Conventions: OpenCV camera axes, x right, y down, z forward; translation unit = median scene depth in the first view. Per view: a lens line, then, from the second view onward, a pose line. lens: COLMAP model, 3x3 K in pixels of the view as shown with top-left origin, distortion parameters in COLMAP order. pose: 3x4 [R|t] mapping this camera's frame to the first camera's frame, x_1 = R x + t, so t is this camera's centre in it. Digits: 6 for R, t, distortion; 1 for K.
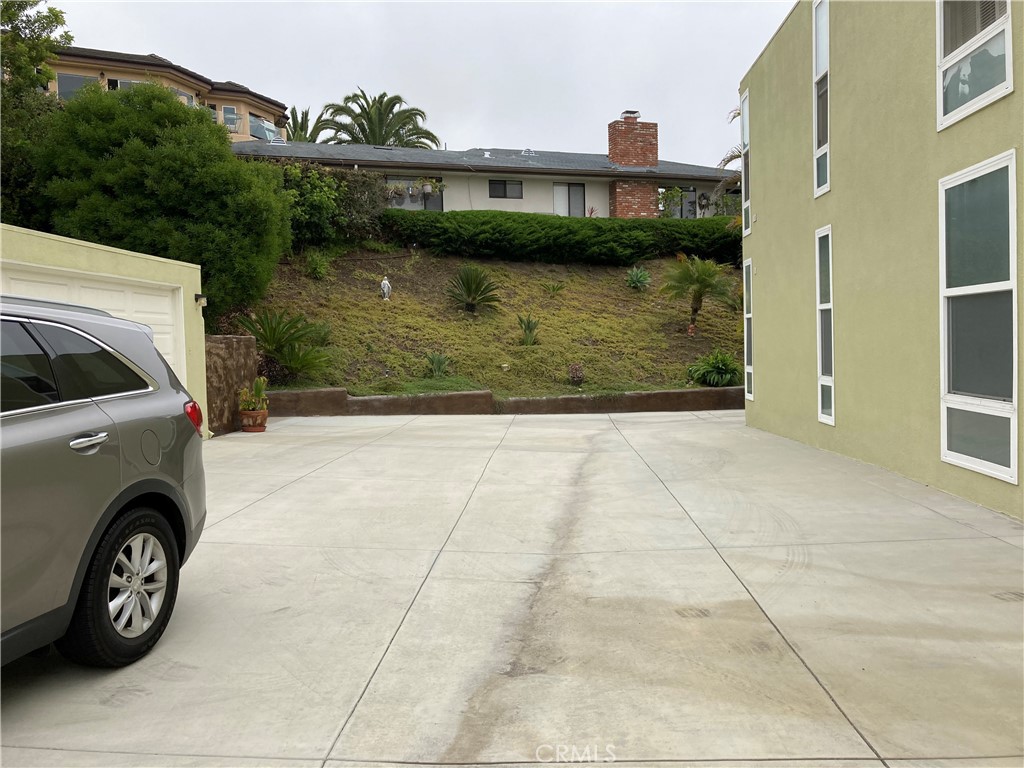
lens RADIAL K [[831.4, 0, 506.2], [0, 831.4, 364.4], [0, 0, 1]] dist [-0.018463, 0.059032]
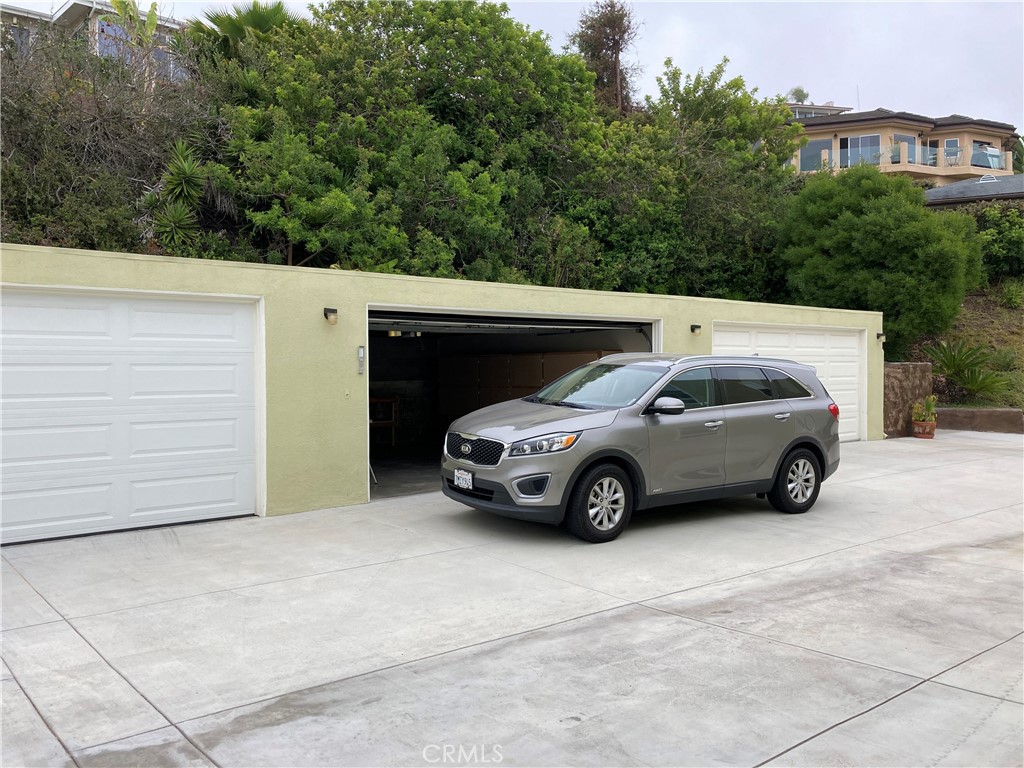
lens RADIAL K [[840.1, 0, 512.0], [0, 840.1, 384.0], [0, 0, 1]] dist [0.028684, -0.003146]
pose [[0.682024, 0.038079, -0.730338, 0.183151], [-0.033719, 0.999219, 0.020610, -0.006622], [0.730552, 0.010570, 0.682775, -0.306888]]
